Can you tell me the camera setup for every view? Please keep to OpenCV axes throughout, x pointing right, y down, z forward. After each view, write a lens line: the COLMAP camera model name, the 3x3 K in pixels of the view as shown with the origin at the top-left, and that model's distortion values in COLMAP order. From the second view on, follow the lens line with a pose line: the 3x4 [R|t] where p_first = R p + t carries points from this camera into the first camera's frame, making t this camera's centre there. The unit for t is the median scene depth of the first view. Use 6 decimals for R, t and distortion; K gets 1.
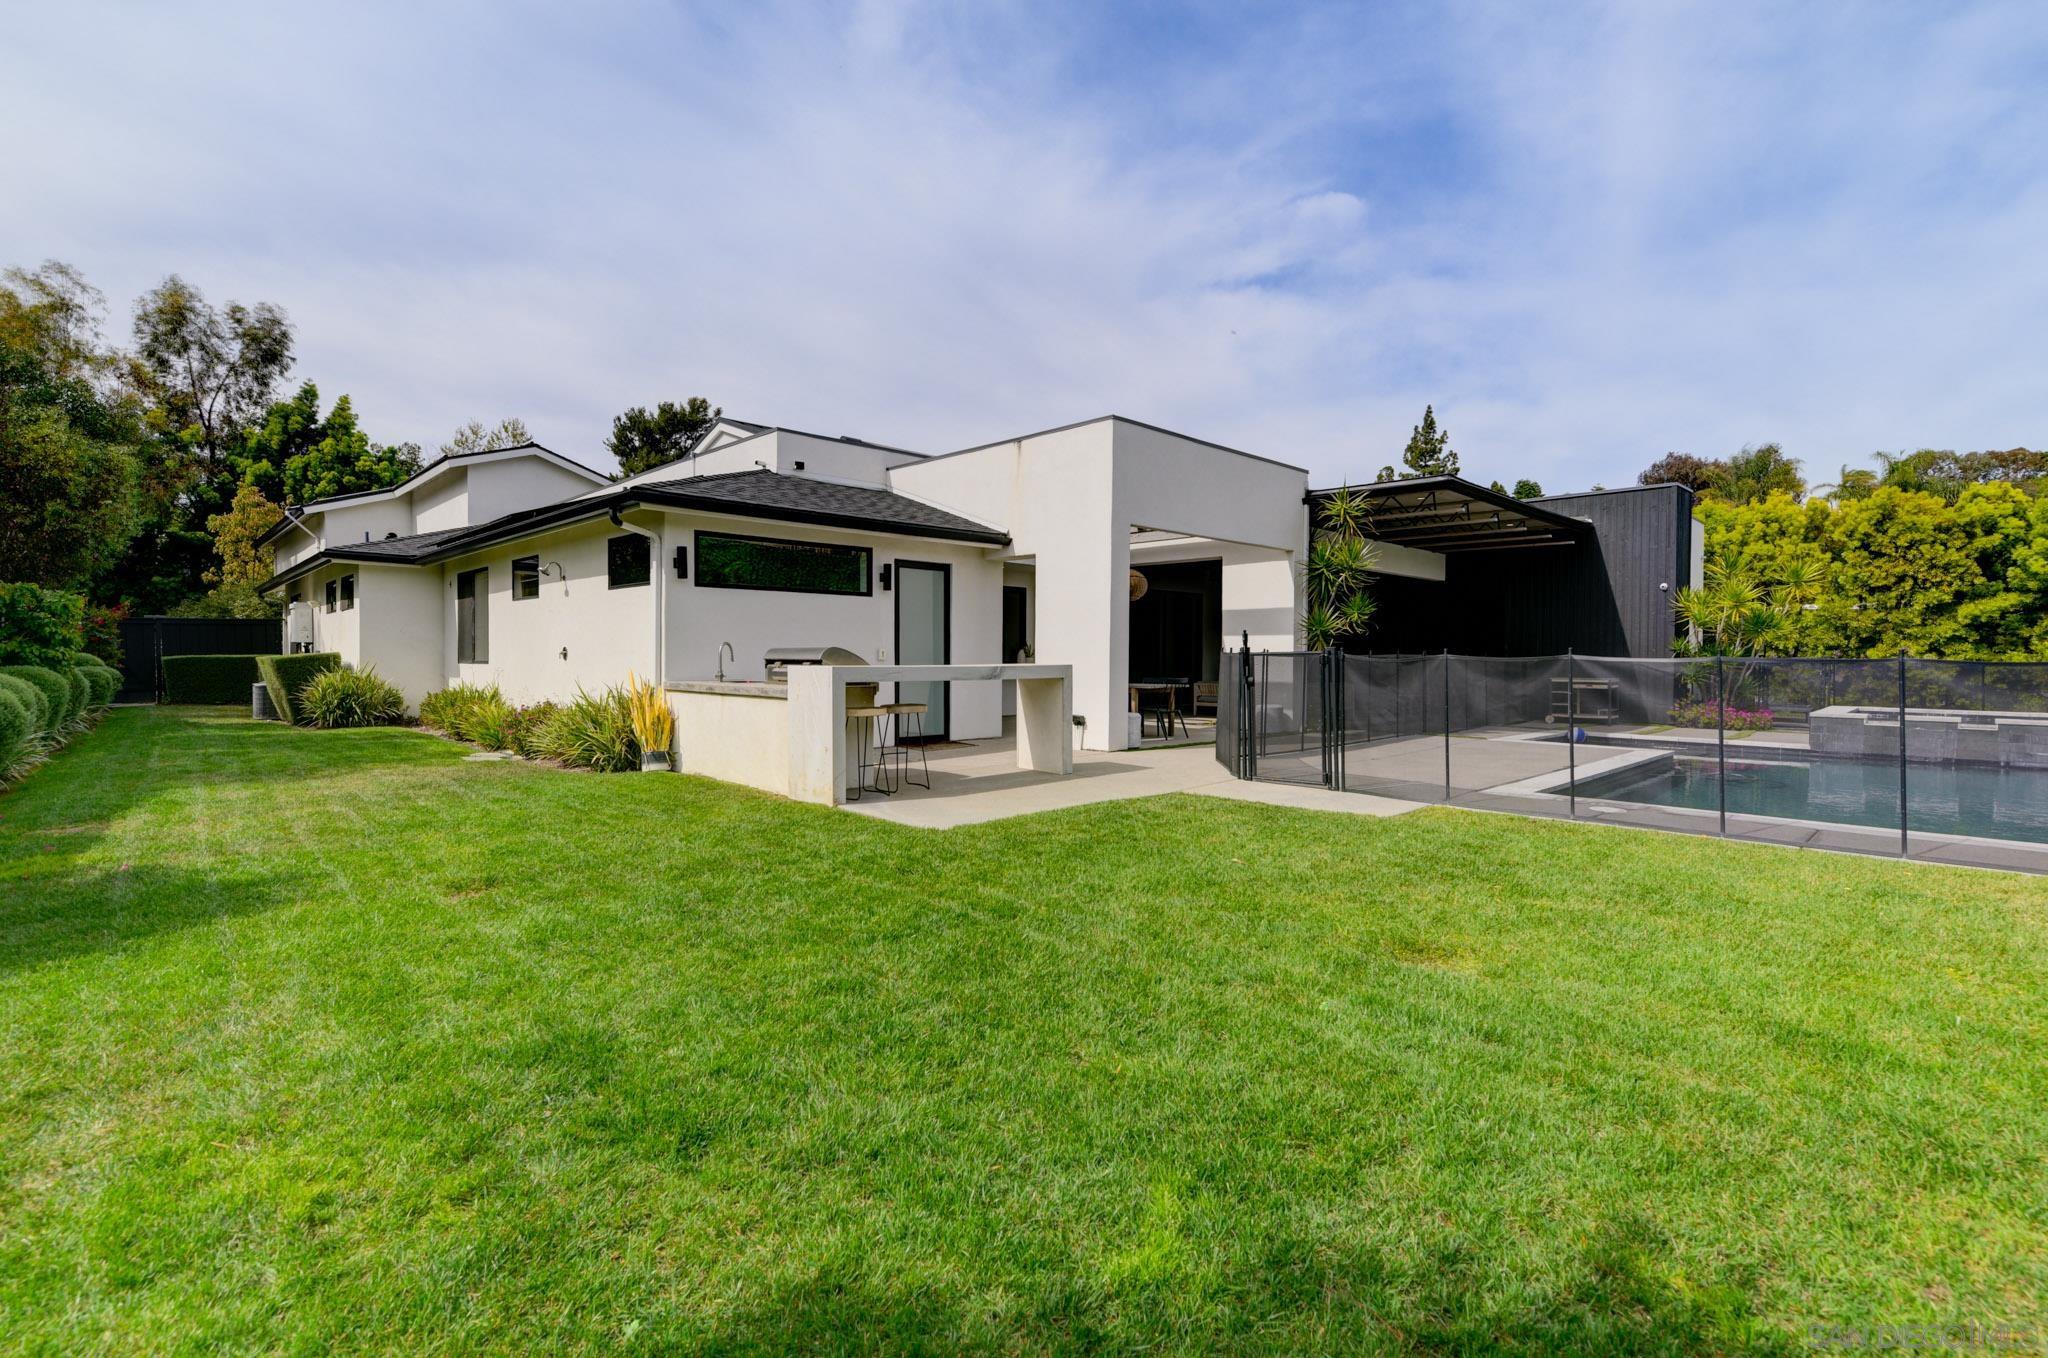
lens RADIAL K [[927.6, 0, 1024.0], [0, 927.6, 679.0], [0, 0, 1]] dist [-0.003222, -0.000674]
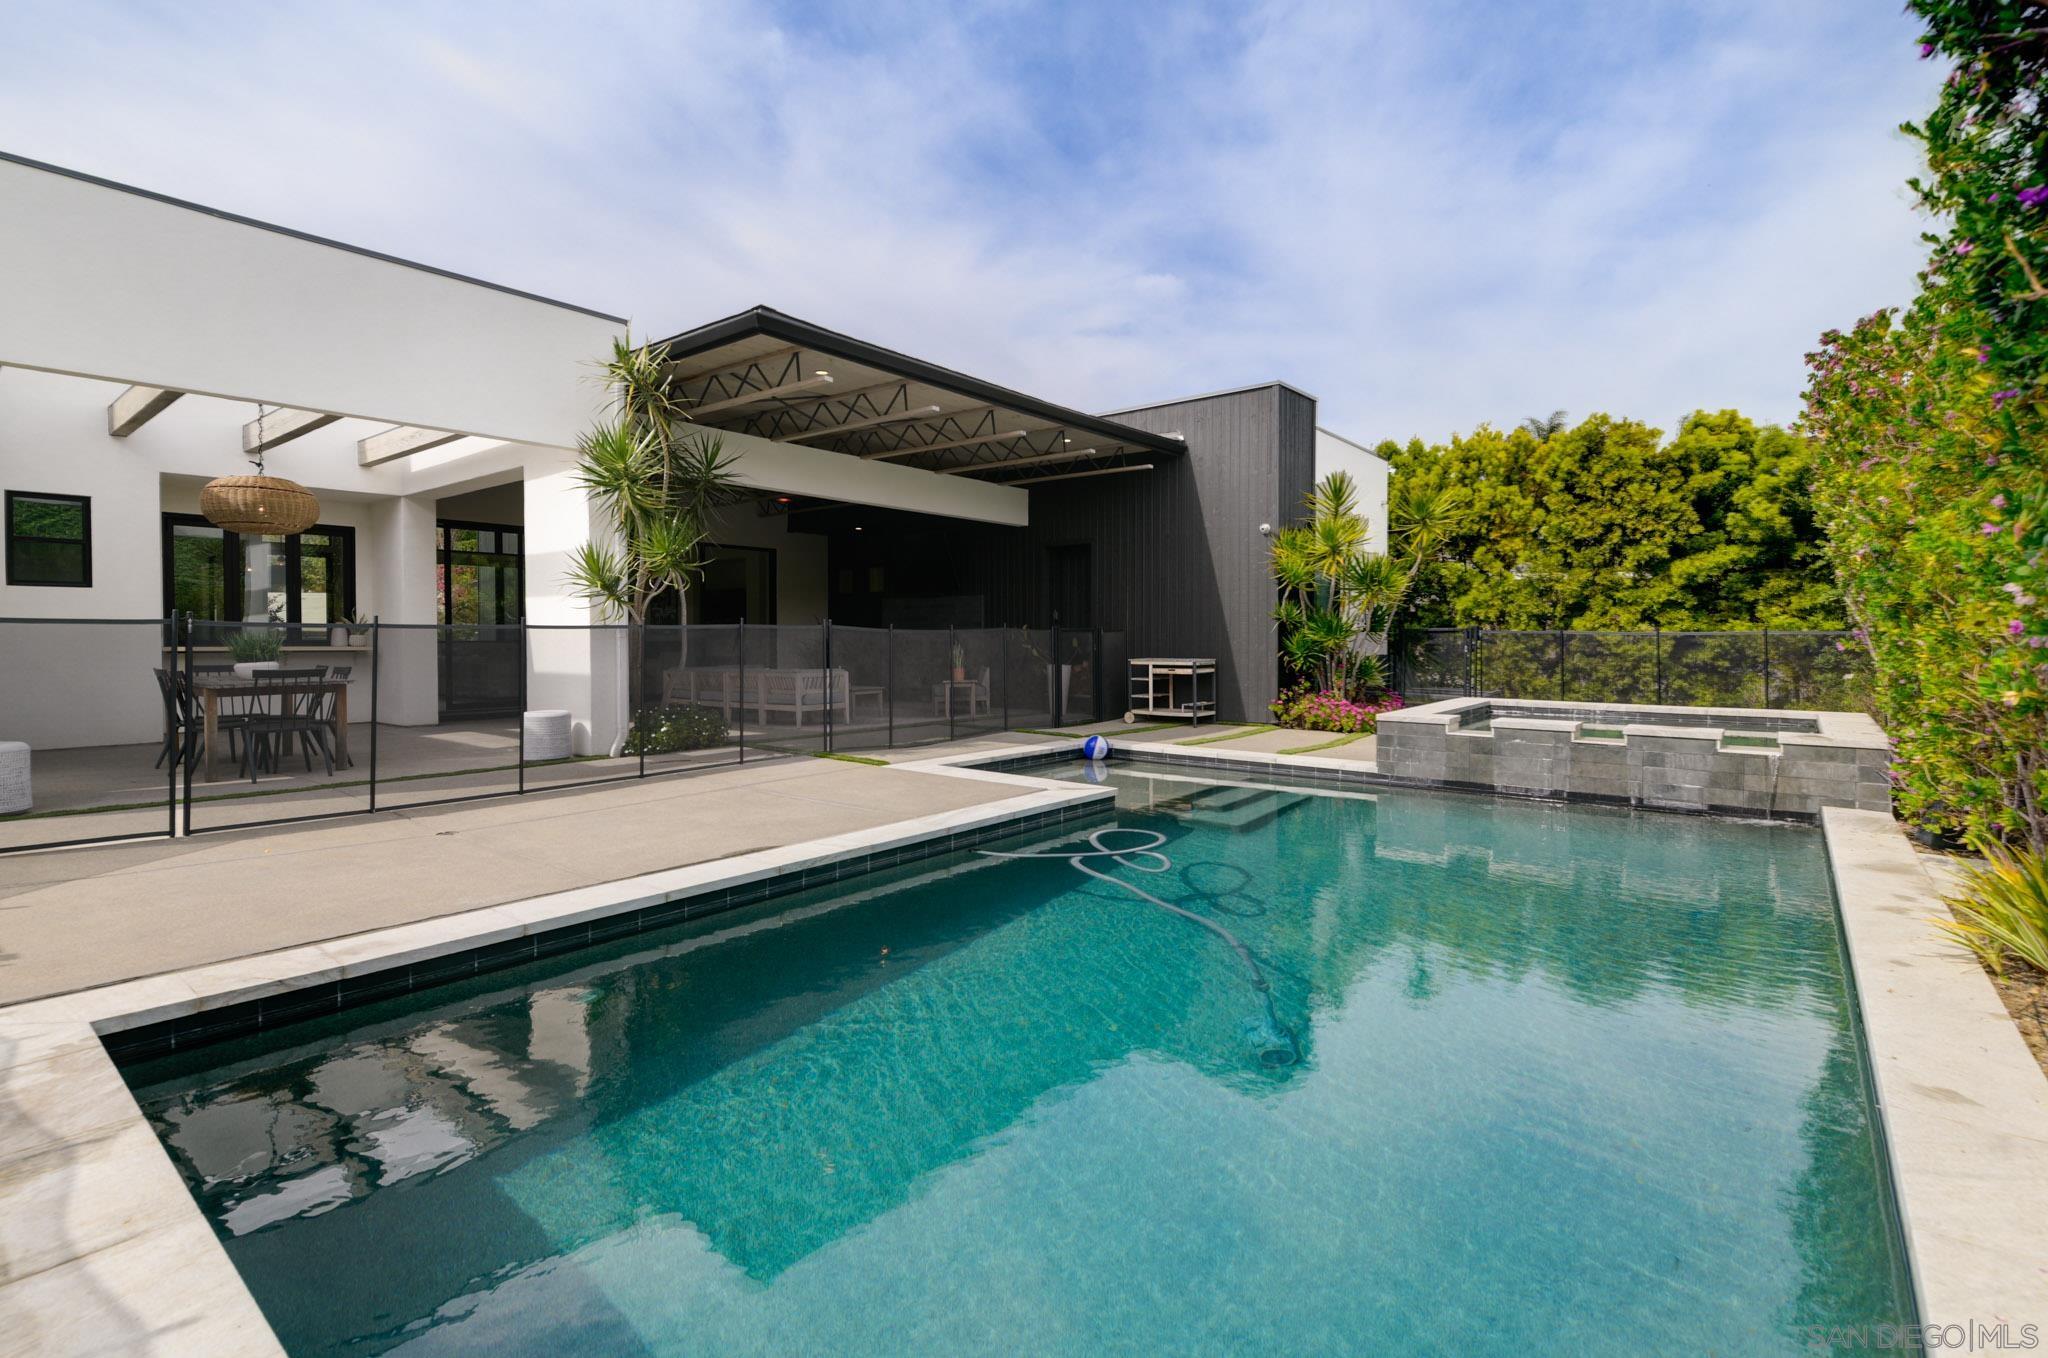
lens RADIAL K [[923.6, 0, 1023.5], [0, 923.6, 660.3], [0, 0, 1]] dist [0.000851, -0.000362]
pose [[0.993775, -0.008740, 0.111064, 0.373381], [0.008580, 0.999961, 0.001914, -0.002185], [-0.111076, -0.000949, 0.993811, 0.279578]]
